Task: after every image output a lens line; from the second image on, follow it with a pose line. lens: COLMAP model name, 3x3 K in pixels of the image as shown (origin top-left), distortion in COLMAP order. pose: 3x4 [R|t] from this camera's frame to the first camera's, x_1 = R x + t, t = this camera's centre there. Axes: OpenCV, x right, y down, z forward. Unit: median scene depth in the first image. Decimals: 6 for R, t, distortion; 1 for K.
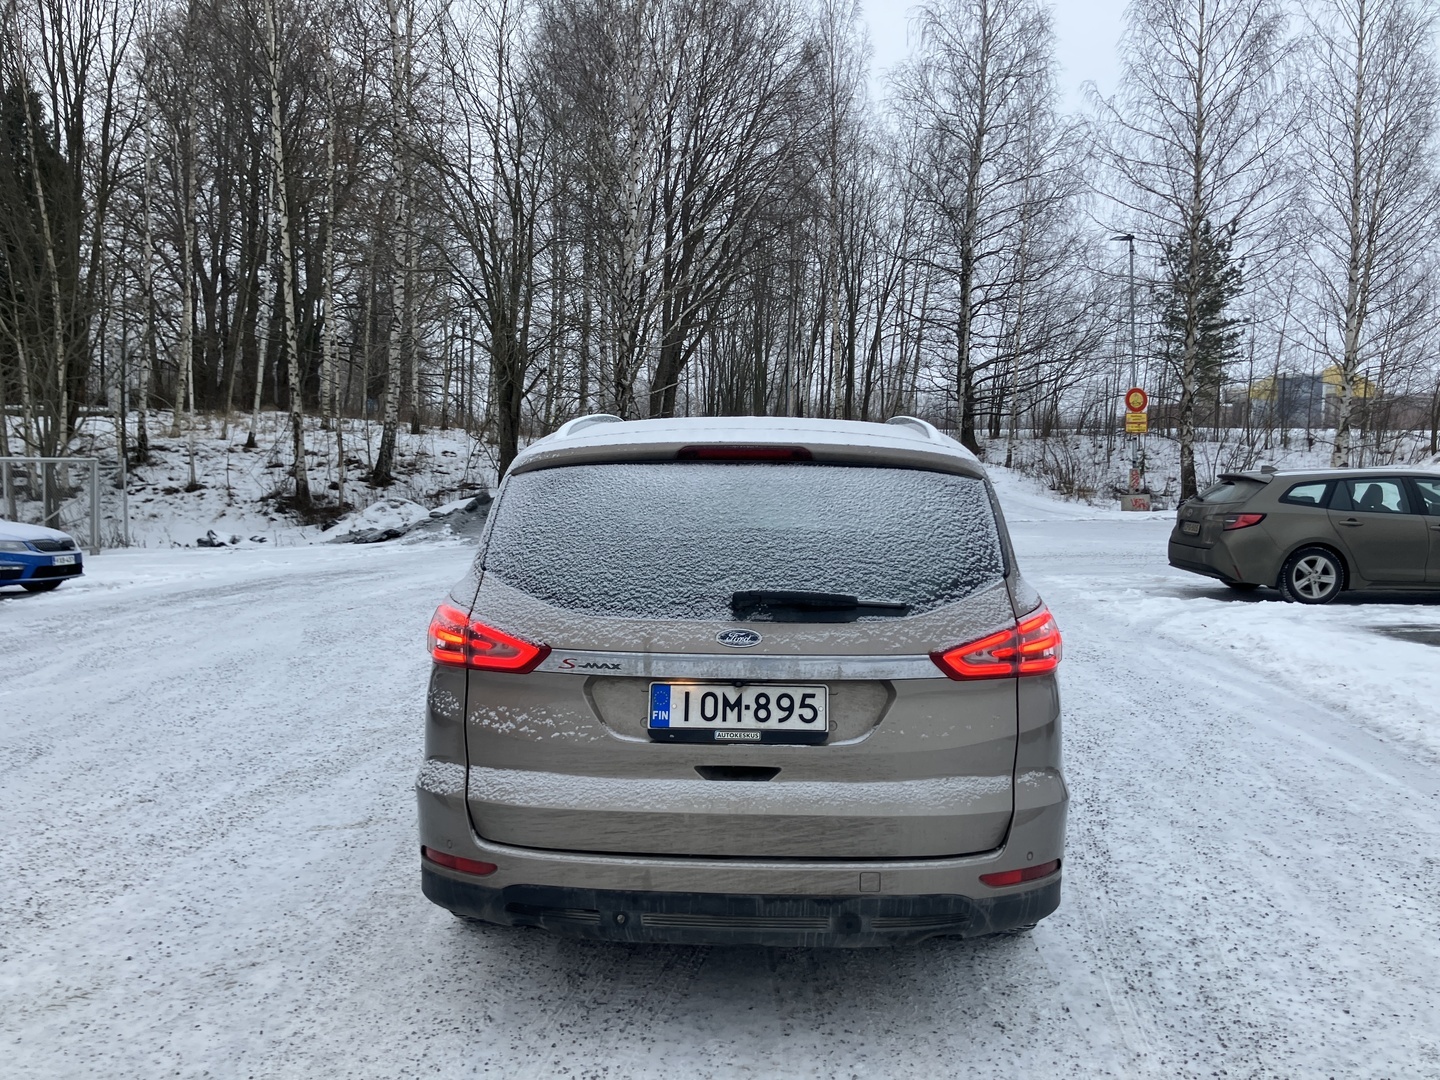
lens RADIAL K [[1196.2, 0, 720.0], [0, 1196.2, 540.0], [0, 0, 1]] dist [0.014286, -0.004764]
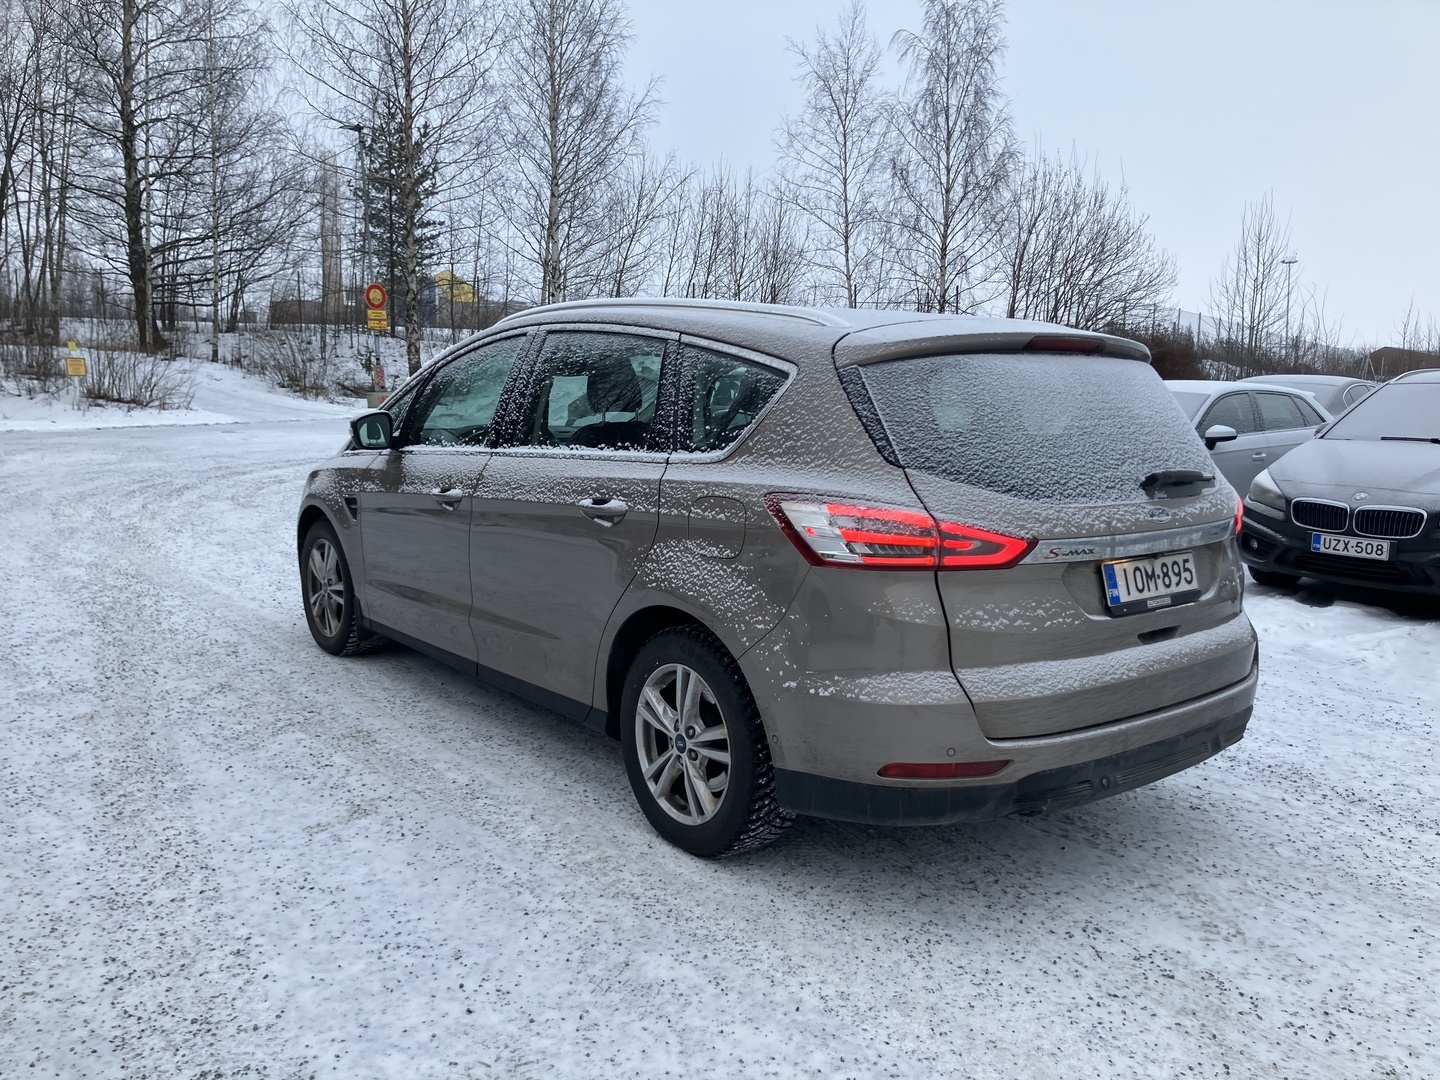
lens RADIAL K [[1215.7, 0, 720.0], [0, 1215.7, 540.0], [0, 0, 1]] dist [0.004868, -0.006623]
pose [[0.749400, -0.083879, 0.656783, -0.993095], [0.029460, 0.995185, 0.093483, -0.012811], [-0.661461, -0.050708, 0.748263, 0.402228]]
